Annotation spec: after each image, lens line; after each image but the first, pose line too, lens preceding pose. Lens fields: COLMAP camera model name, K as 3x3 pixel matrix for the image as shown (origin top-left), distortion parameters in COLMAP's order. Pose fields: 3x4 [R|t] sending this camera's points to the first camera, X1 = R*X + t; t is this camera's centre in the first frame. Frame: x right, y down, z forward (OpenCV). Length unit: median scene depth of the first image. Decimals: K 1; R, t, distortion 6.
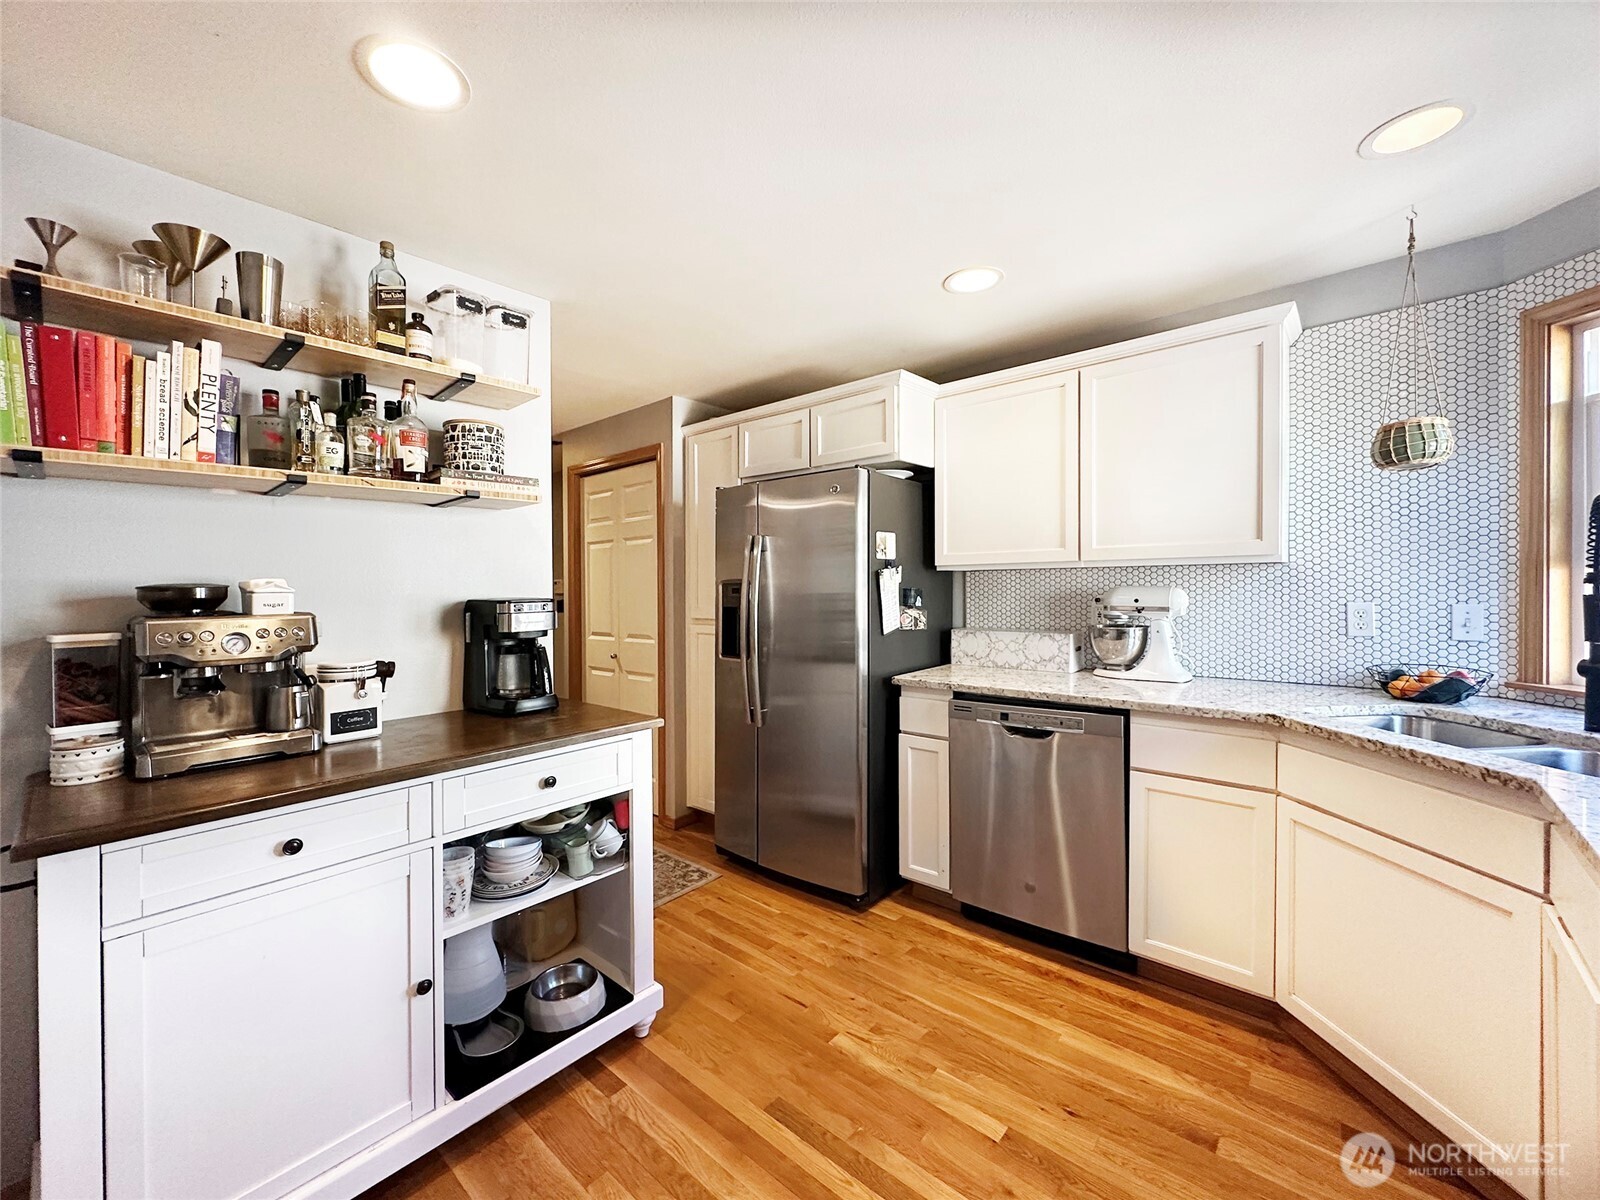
lens RADIAL K [[645.9, 0, 800.0], [0, 645.9, 600.0], [0, 0, 1]] dist [0.000005, -0.000007]
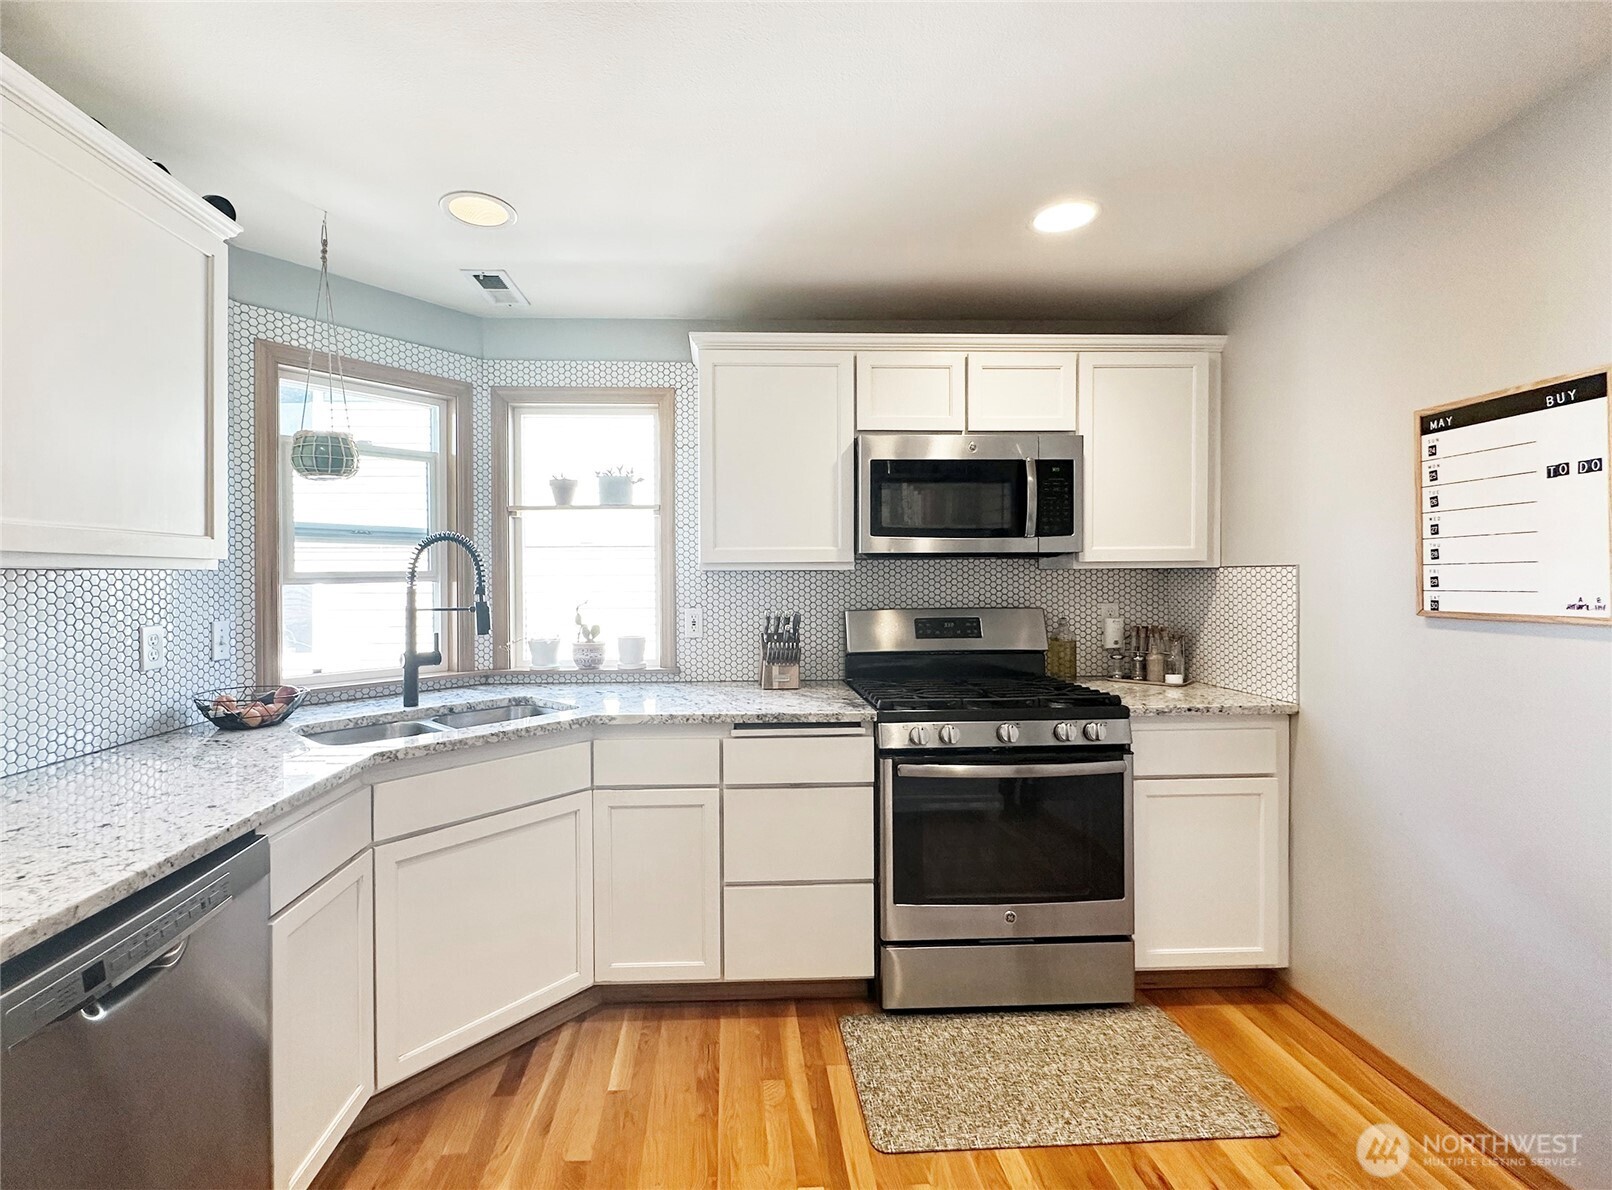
lens RADIAL K [[716.7, 0, 759.8], [0, 716.7, 600.0], [0, 0, 1]] dist [-0.000043, 0.000001]
pose [[-0.690394, -0.001175, 0.723432, -0.265243], [0.034992, 0.998774, 0.035017, -0.033908], [-0.722587, 0.049490, -0.689507, 1.172561]]
